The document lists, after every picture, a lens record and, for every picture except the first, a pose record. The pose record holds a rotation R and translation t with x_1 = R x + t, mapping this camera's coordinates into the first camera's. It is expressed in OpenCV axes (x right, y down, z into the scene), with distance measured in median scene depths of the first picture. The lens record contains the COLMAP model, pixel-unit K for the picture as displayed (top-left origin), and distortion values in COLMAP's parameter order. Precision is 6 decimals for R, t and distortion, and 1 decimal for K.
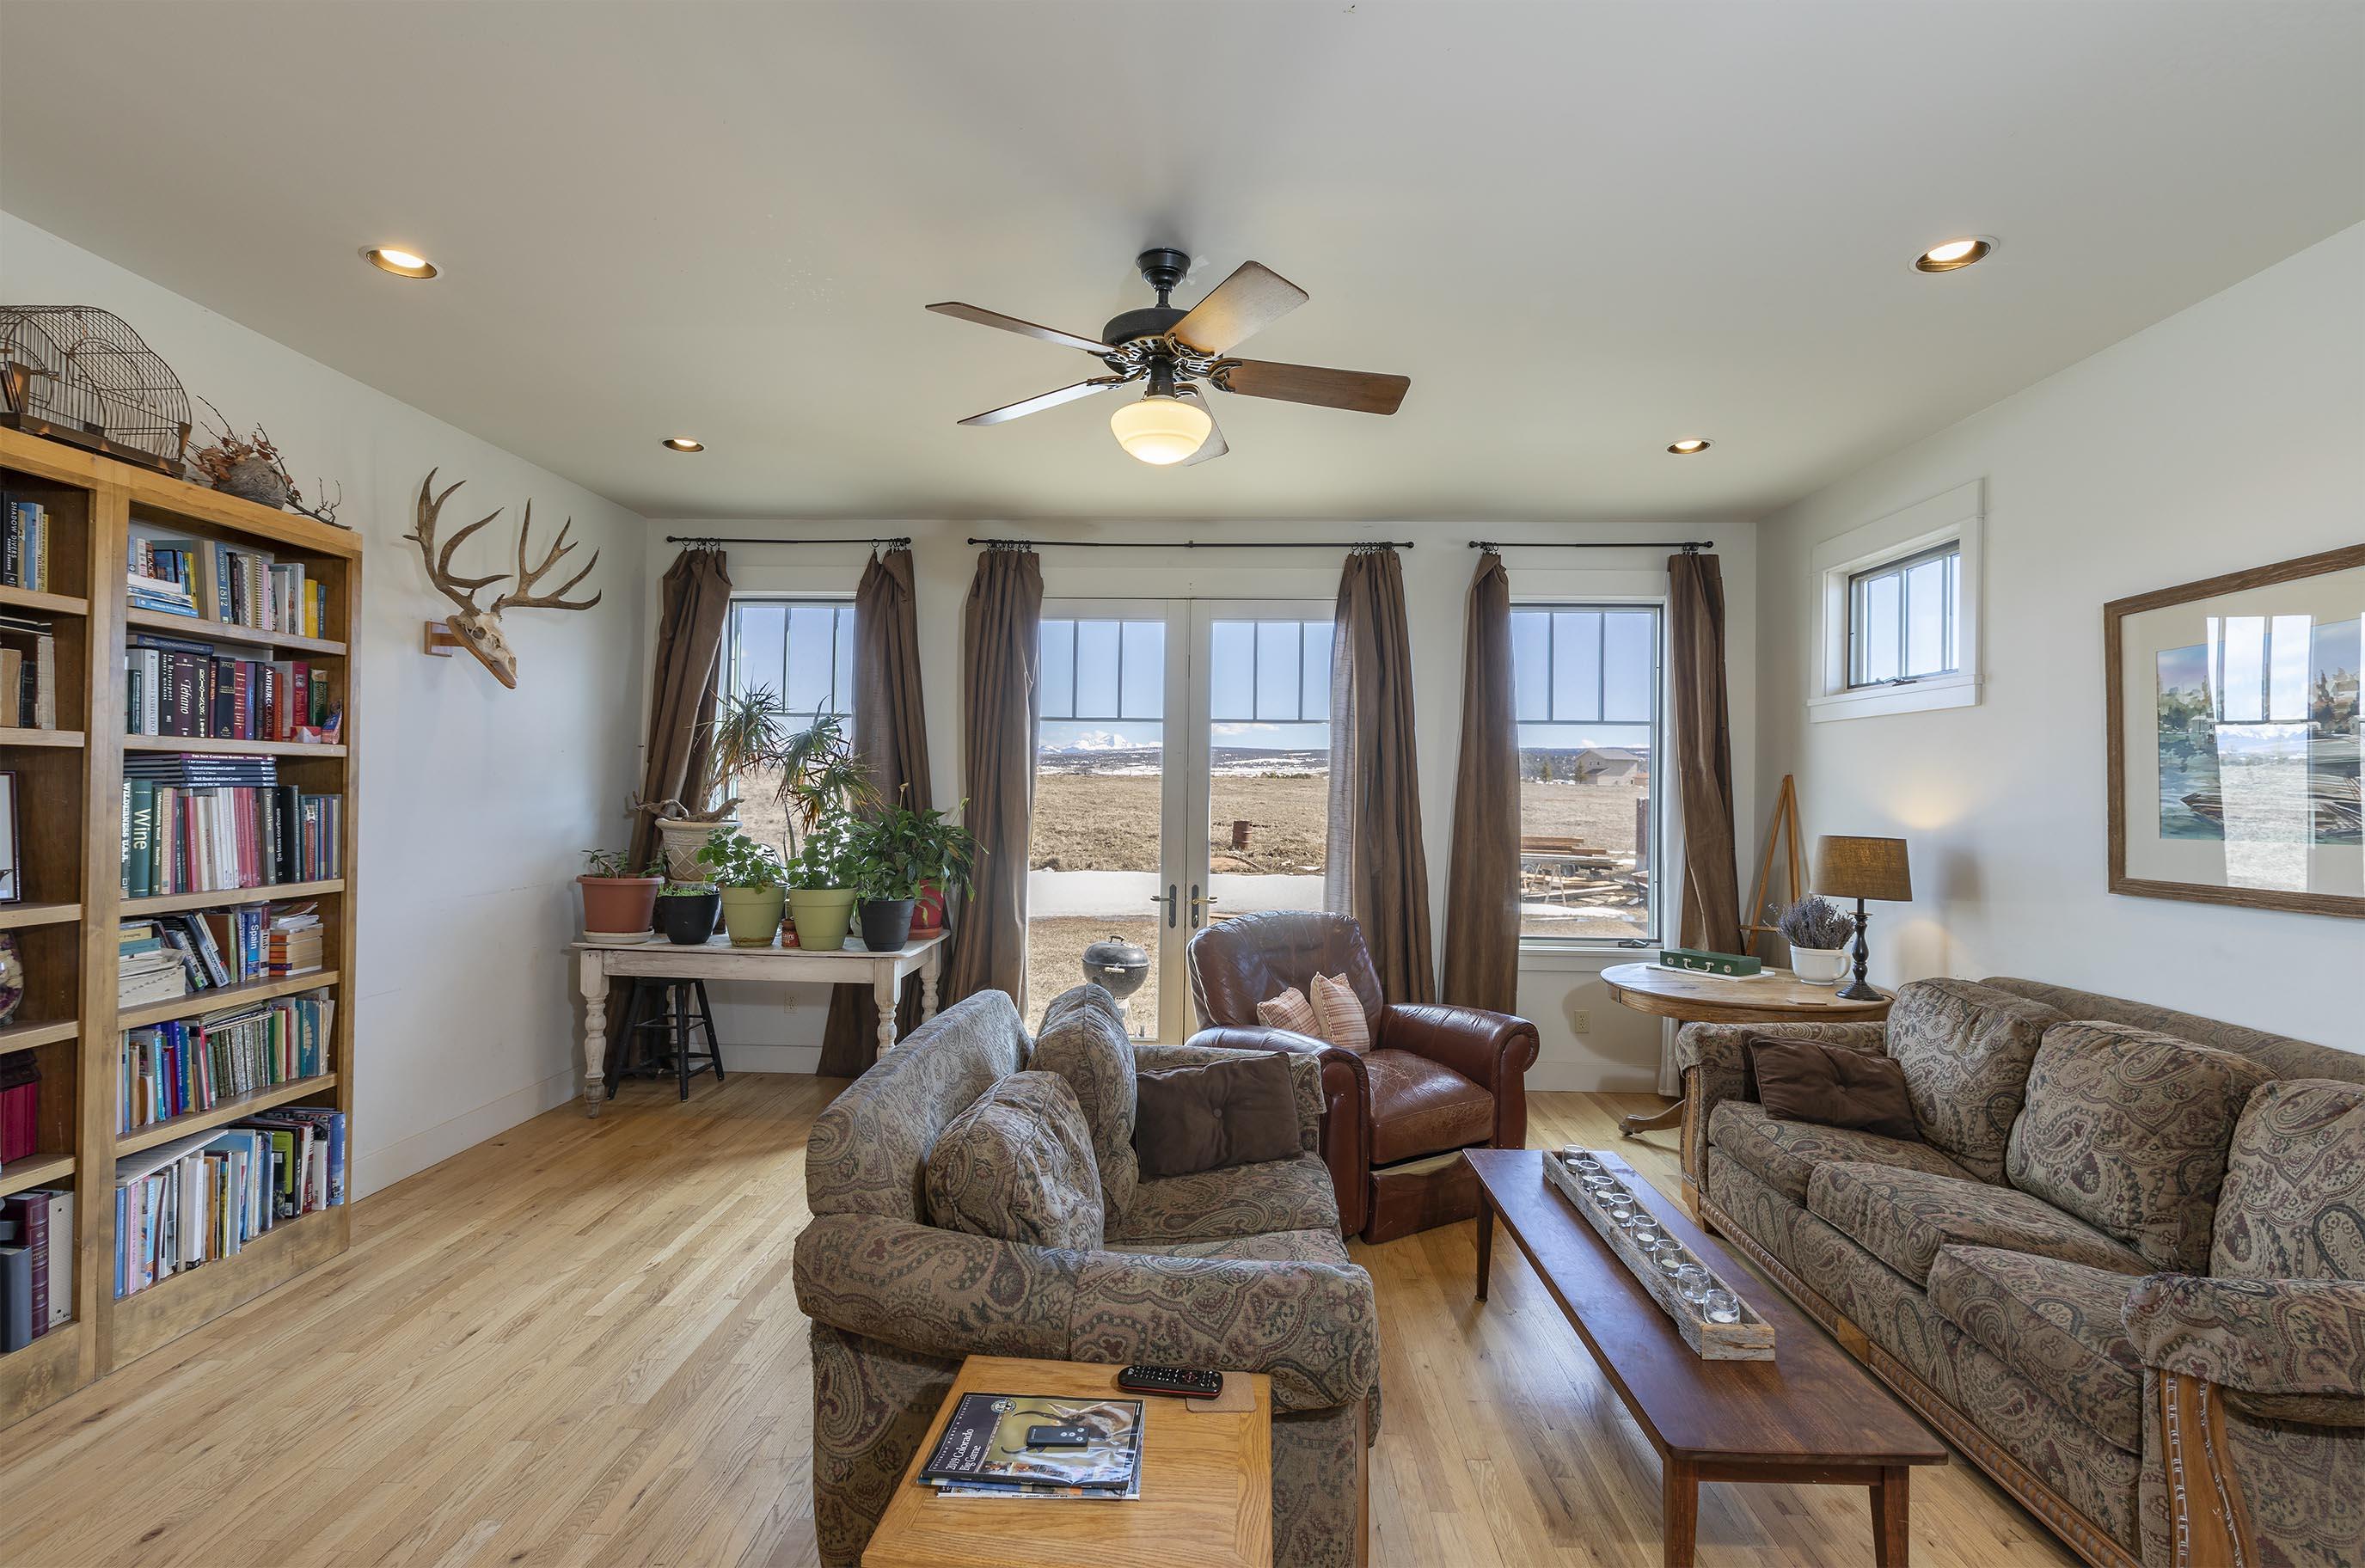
lens RADIAL K [[1051.9, 0, 1158.6], [0, 1051.9, 787.6], [0, 0, 1]] dist [0.002237, 0.000332]
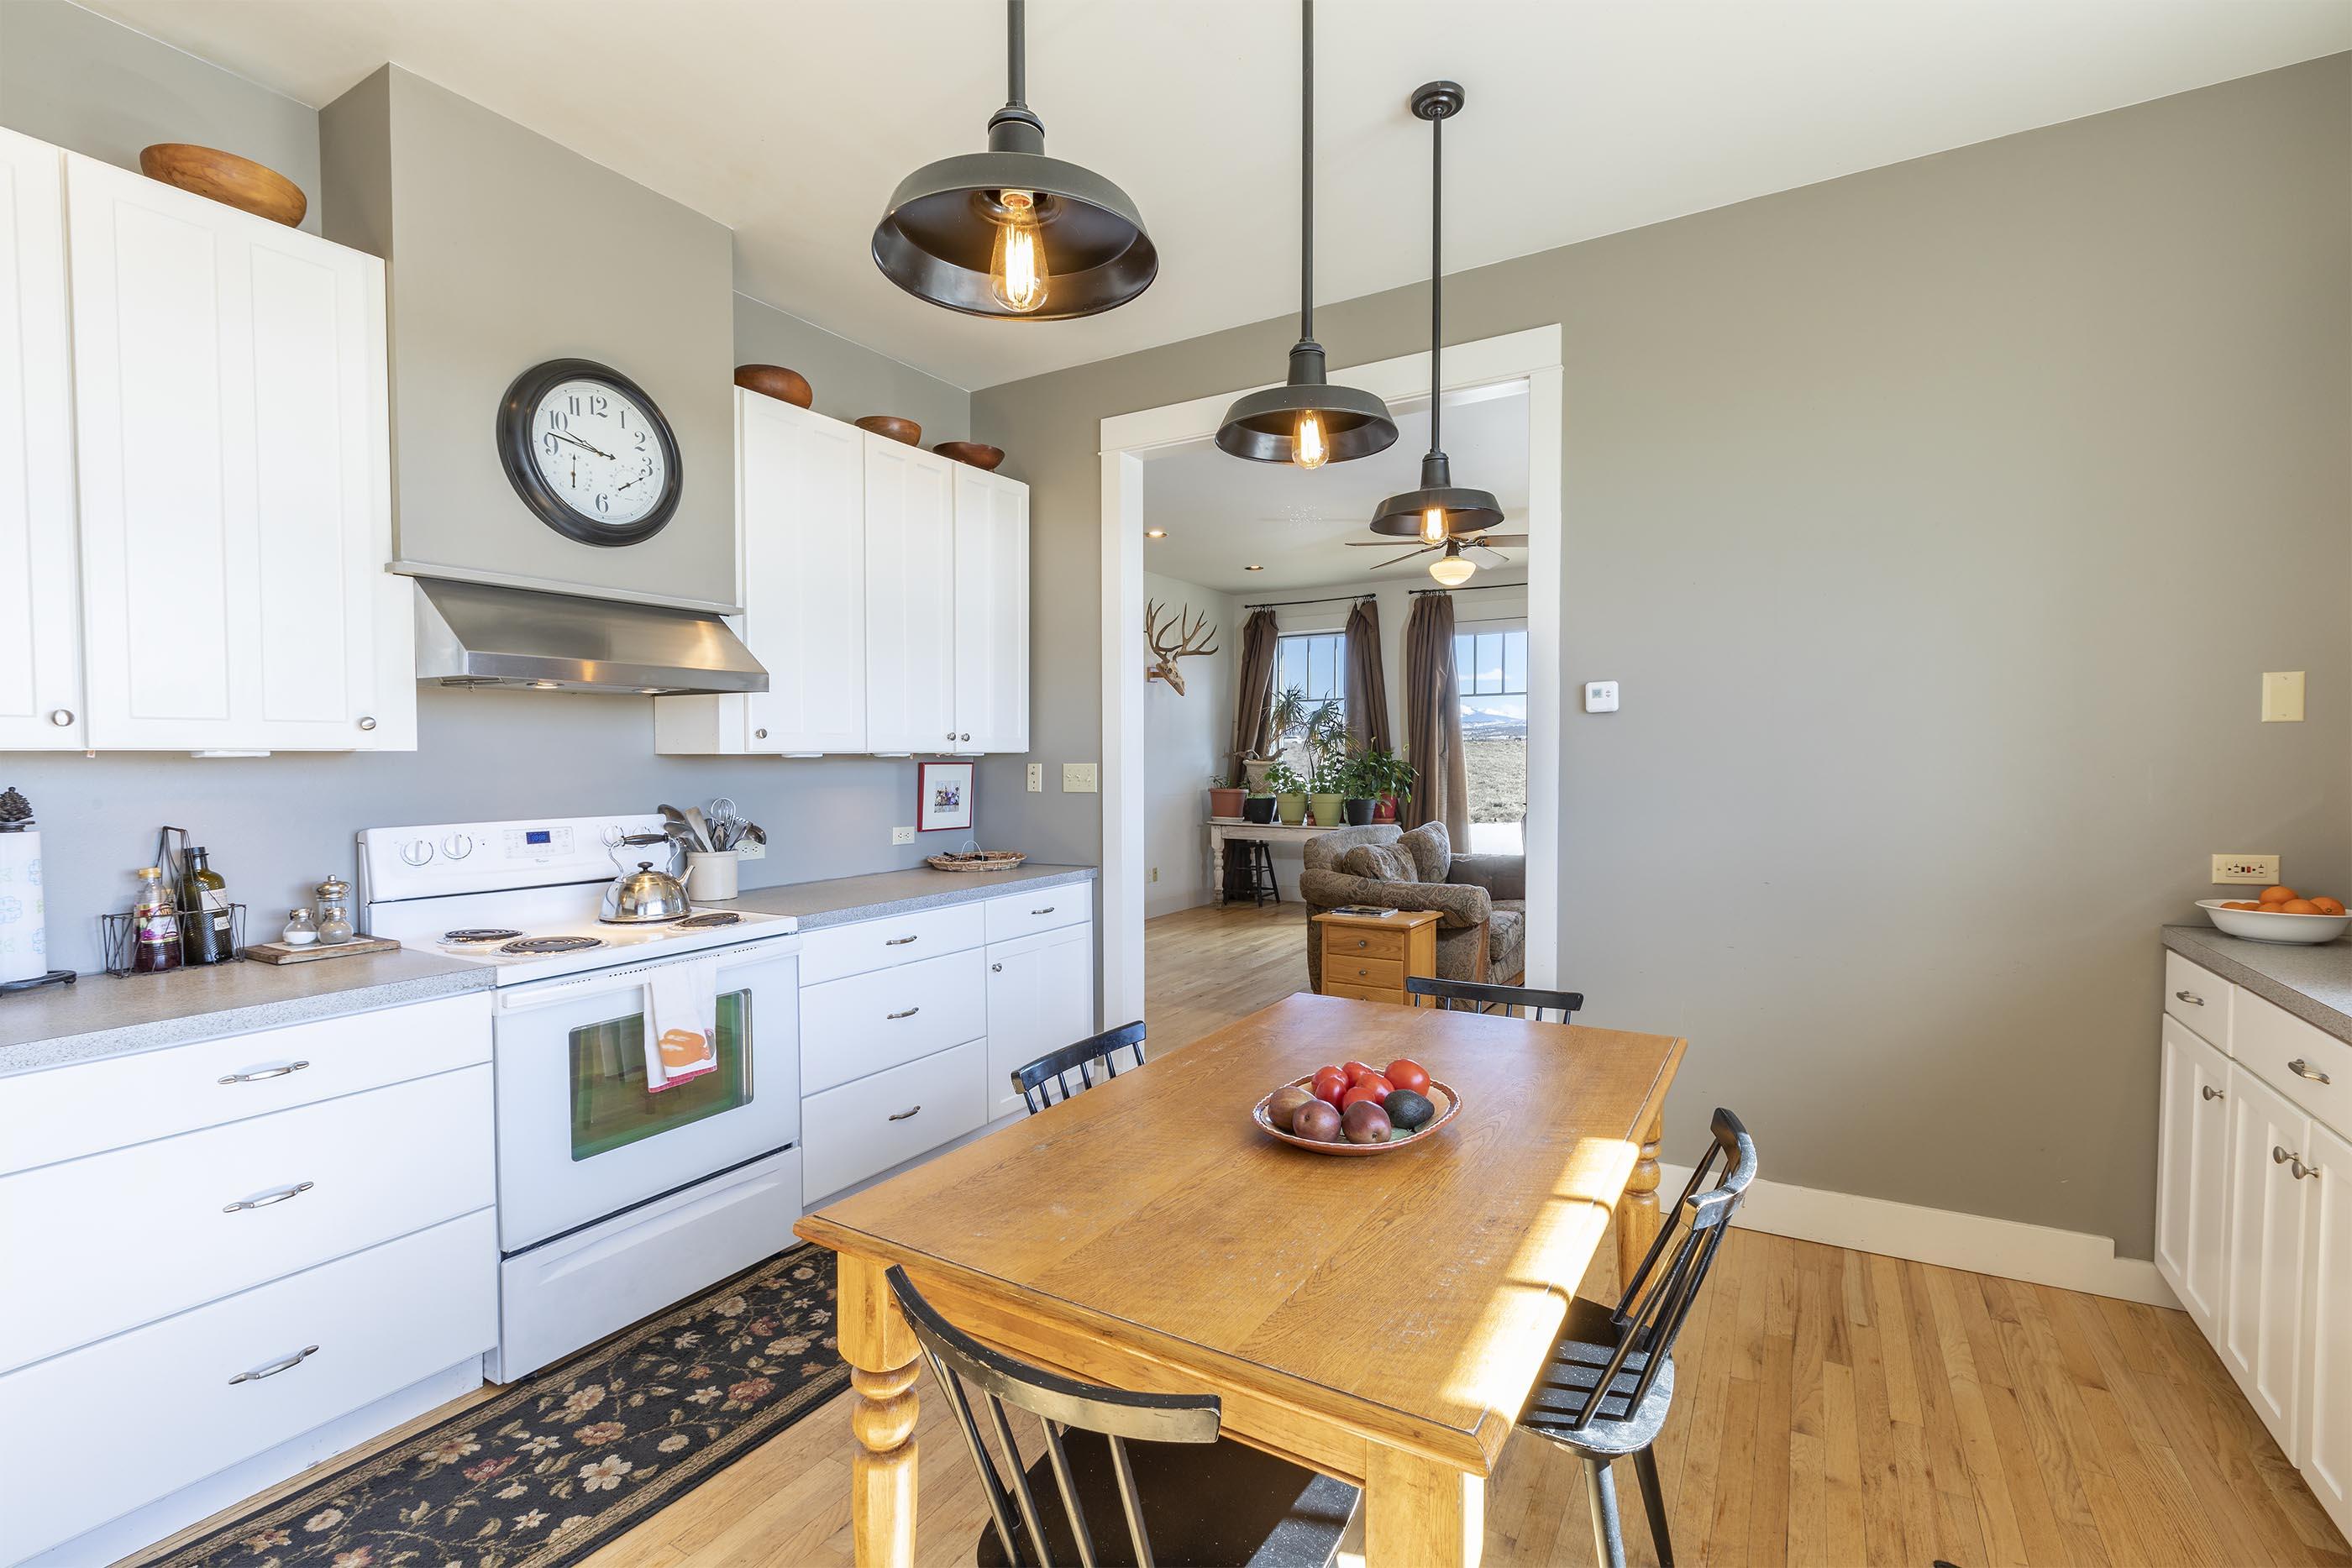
lens RADIAL K [[1046.0, 0, 1152.3], [0, 1046.0, 787.5], [0, 0, 1]] dist [0.002237, 0.000332]
pose [[0.871830, -0.007866, -0.489745, 0.315590], [0.022075, 0.999486, 0.023244, 0.035108], [0.489310, -0.031076, 0.871556, -0.759053]]
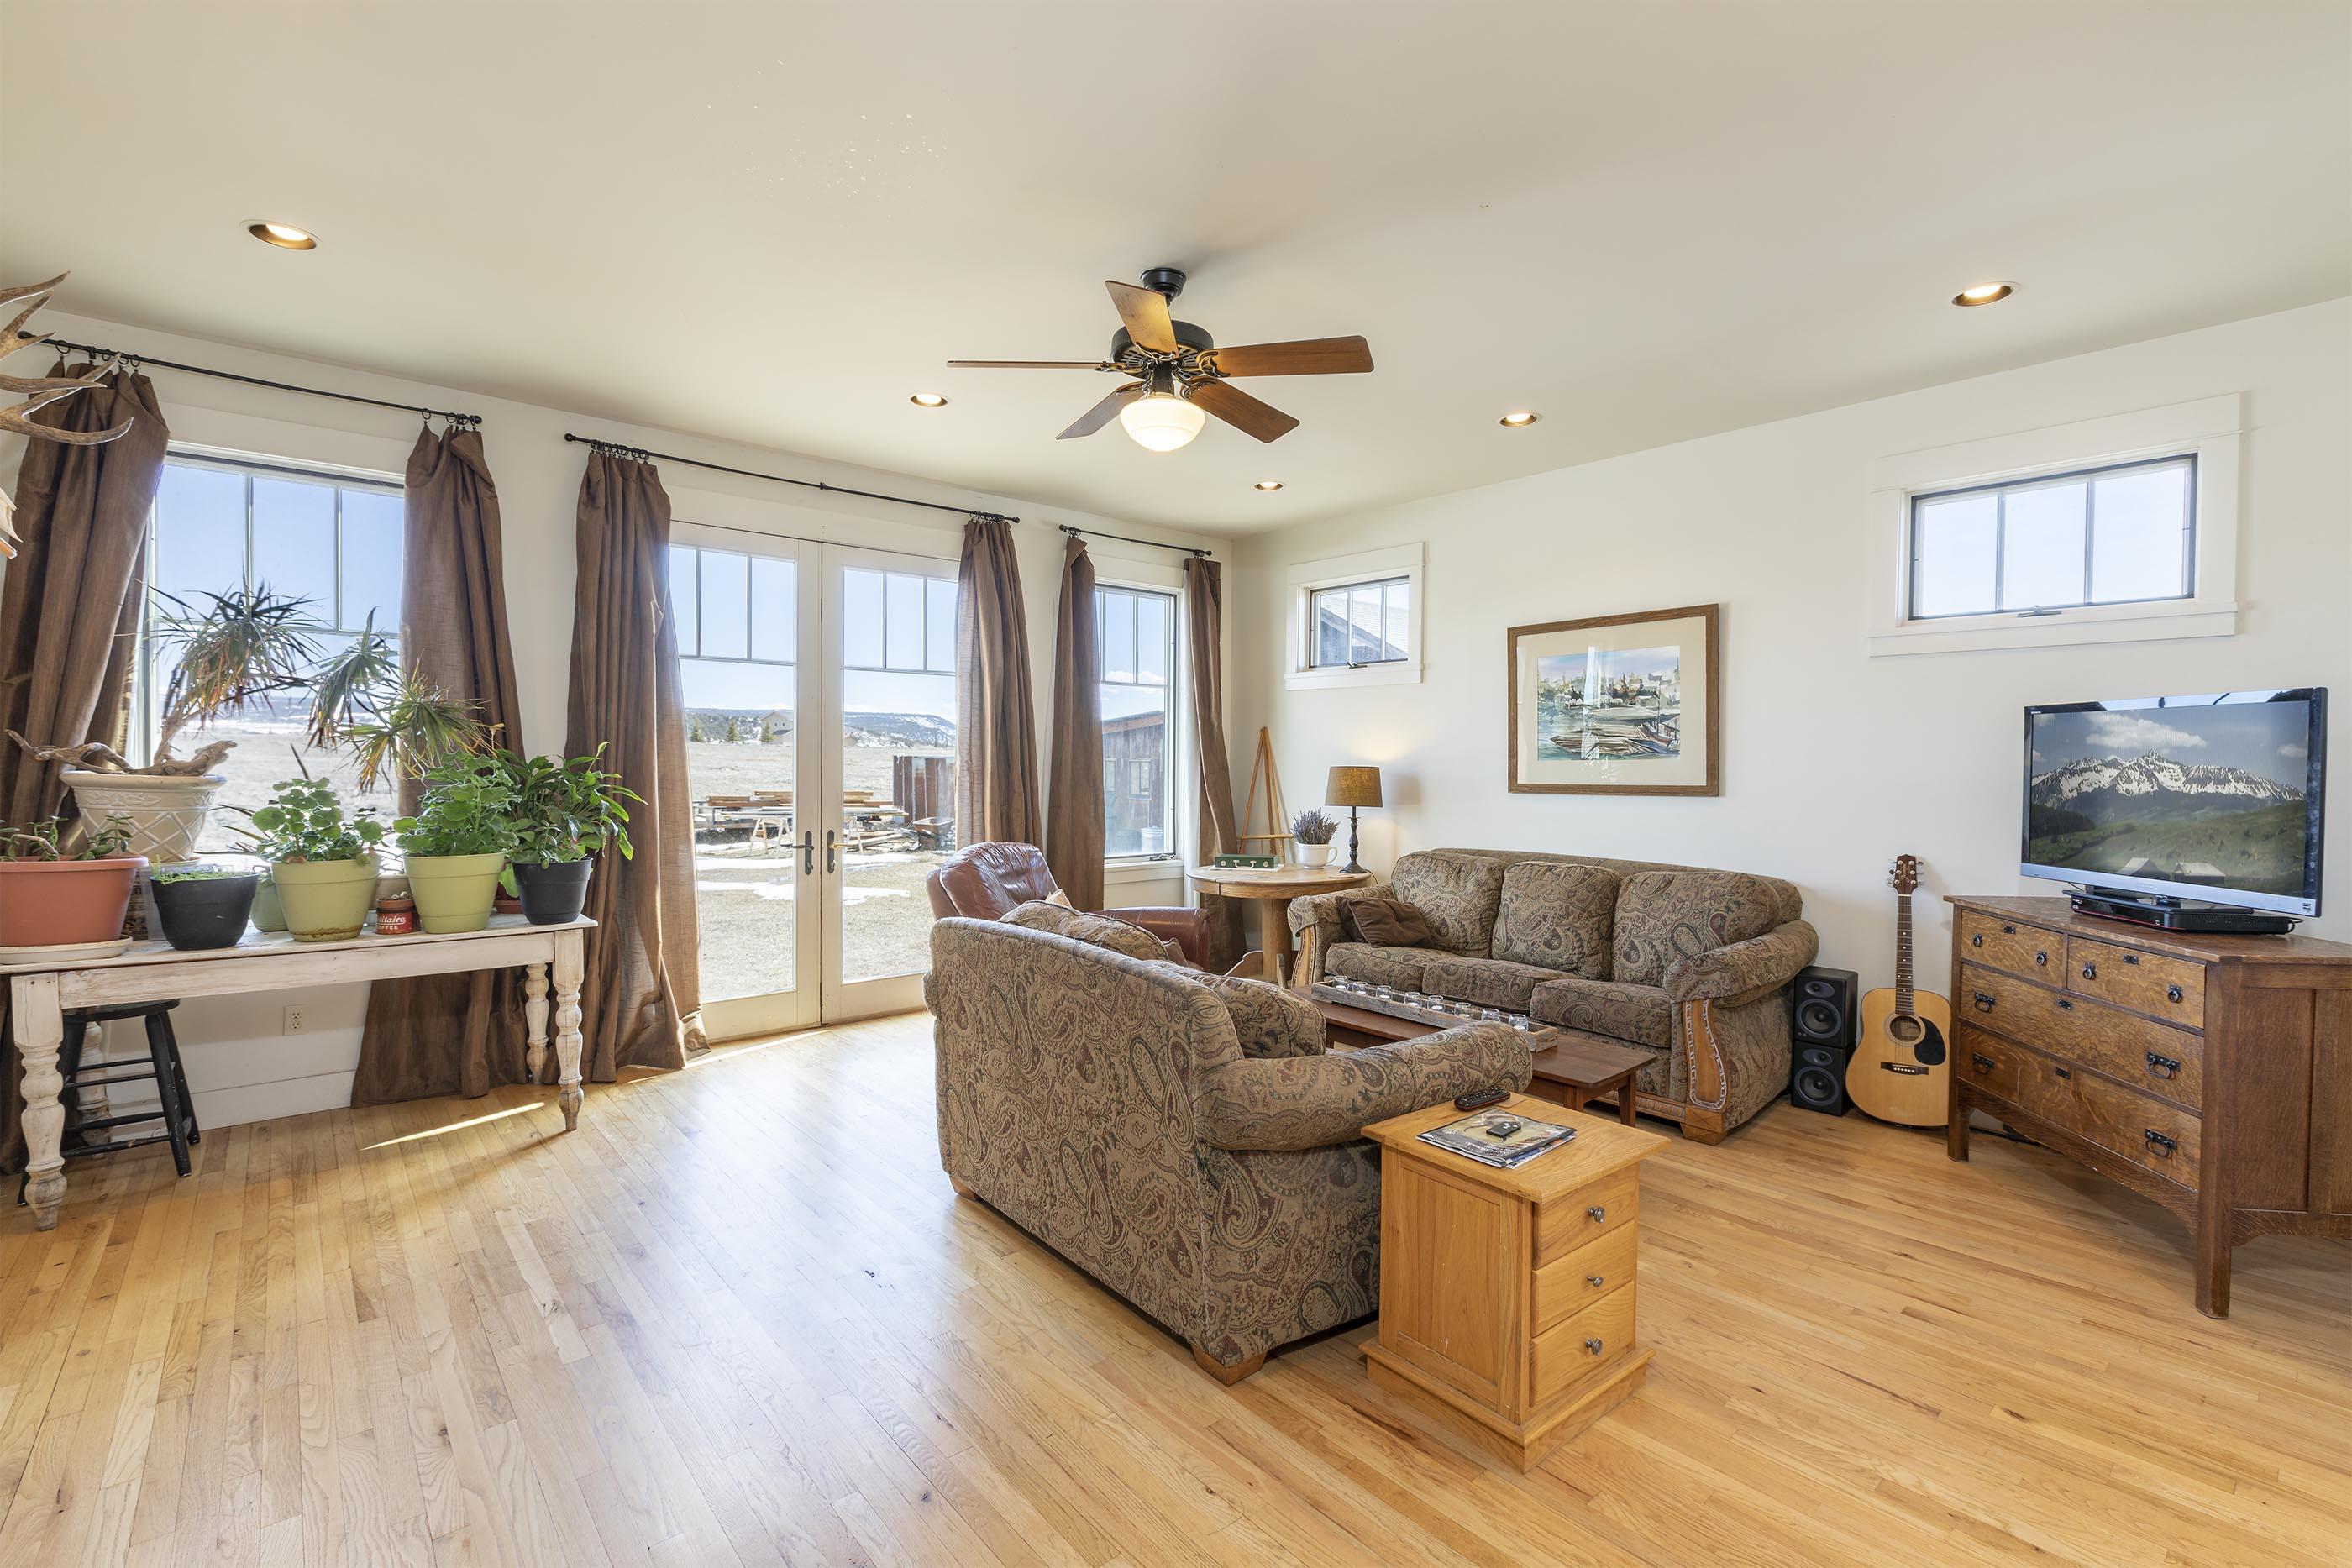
lens RADIAL K [[1046.0, 0, 1152.3], [0, 1046.0, 787.5], [0, 0, 1]] dist [0.002237, 0.000332]
pose [[0.738199, -0.025512, 0.674100, -0.455786], [-0.000168, 0.999278, 0.038002, 0.015449], [-0.674583, -0.028166, 0.737661, 0.067074]]
